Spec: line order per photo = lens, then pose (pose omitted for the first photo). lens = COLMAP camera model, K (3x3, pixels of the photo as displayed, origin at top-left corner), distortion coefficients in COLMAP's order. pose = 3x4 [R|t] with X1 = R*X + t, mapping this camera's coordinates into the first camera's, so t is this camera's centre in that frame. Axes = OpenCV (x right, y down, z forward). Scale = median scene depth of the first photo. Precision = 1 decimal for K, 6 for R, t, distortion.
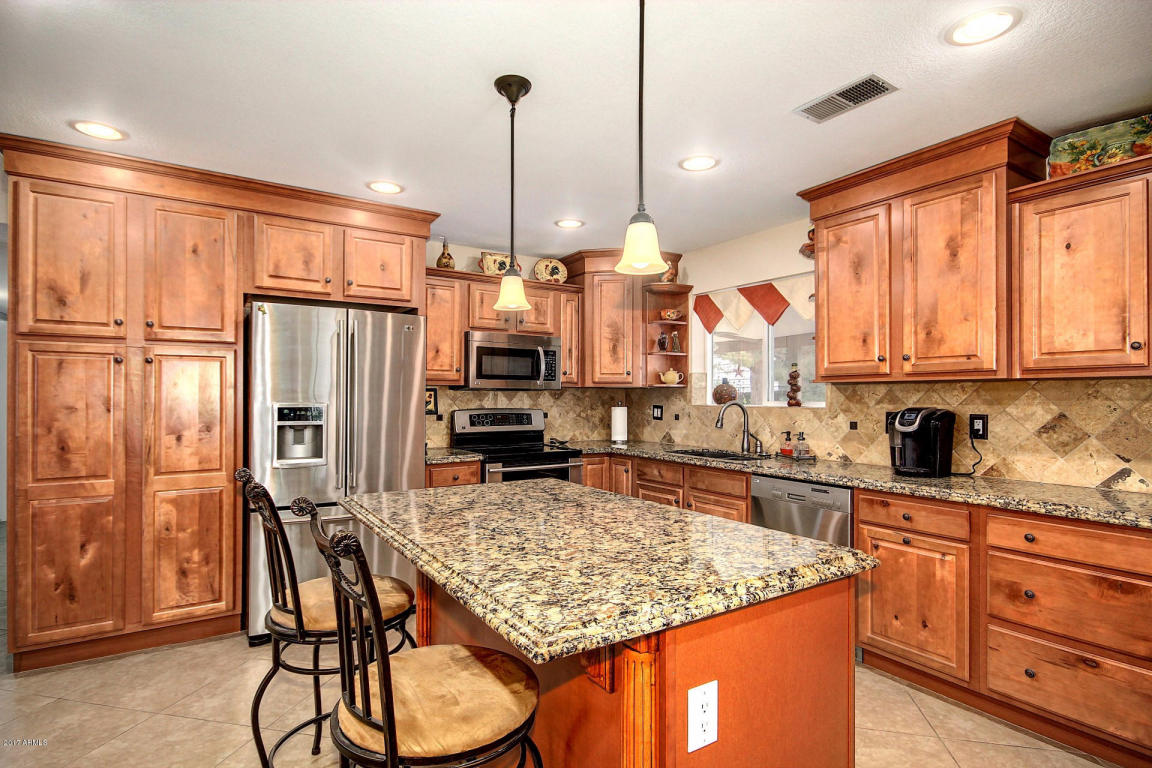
lens RADIAL K [[579.7, 0, 580.1], [0, 579.7, 396.2], [0, 0, 1]] dist [0.003692, 0.003665]
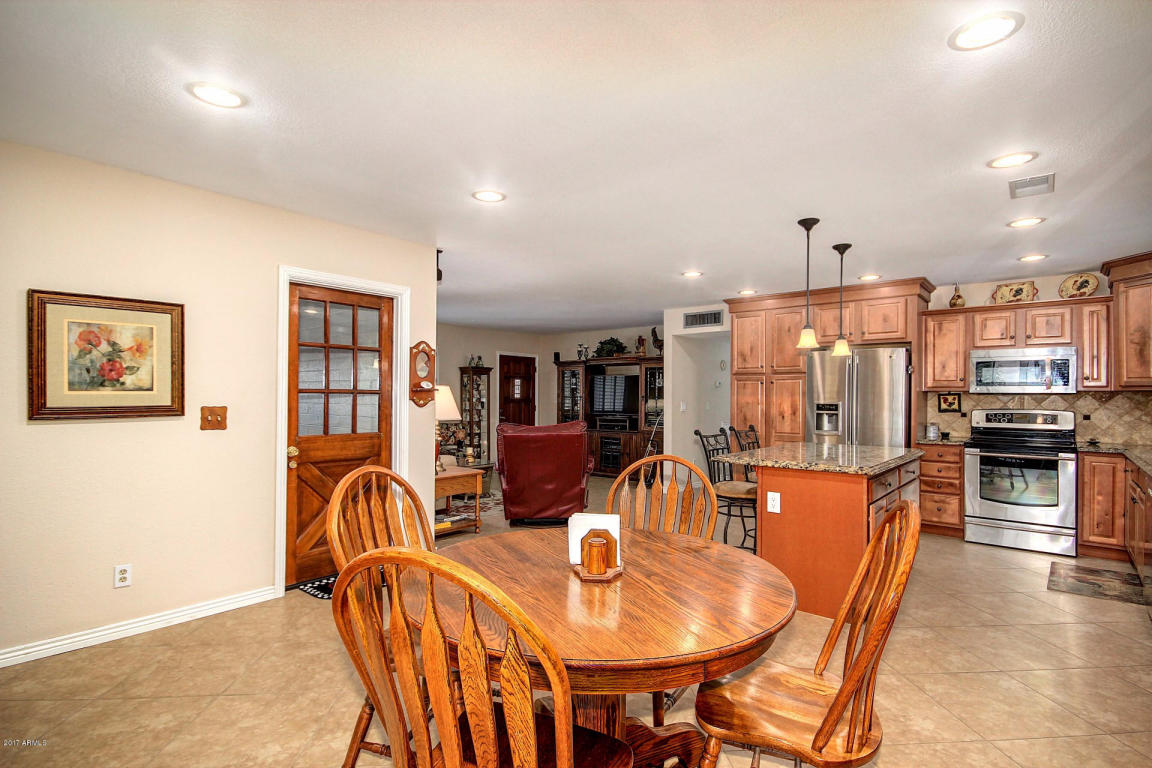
lens RADIAL K [[539.9, 0, 582.1], [0, 539.9, 390.1], [0, 0, 1]] dist [0.005306, -0.001992]
pose [[0.287331, -0.012021, -0.957756, 1.021708], [-0.005930, 0.999880, -0.014328, 0.003766], [0.957813, 0.009796, 0.287226, -0.298726]]
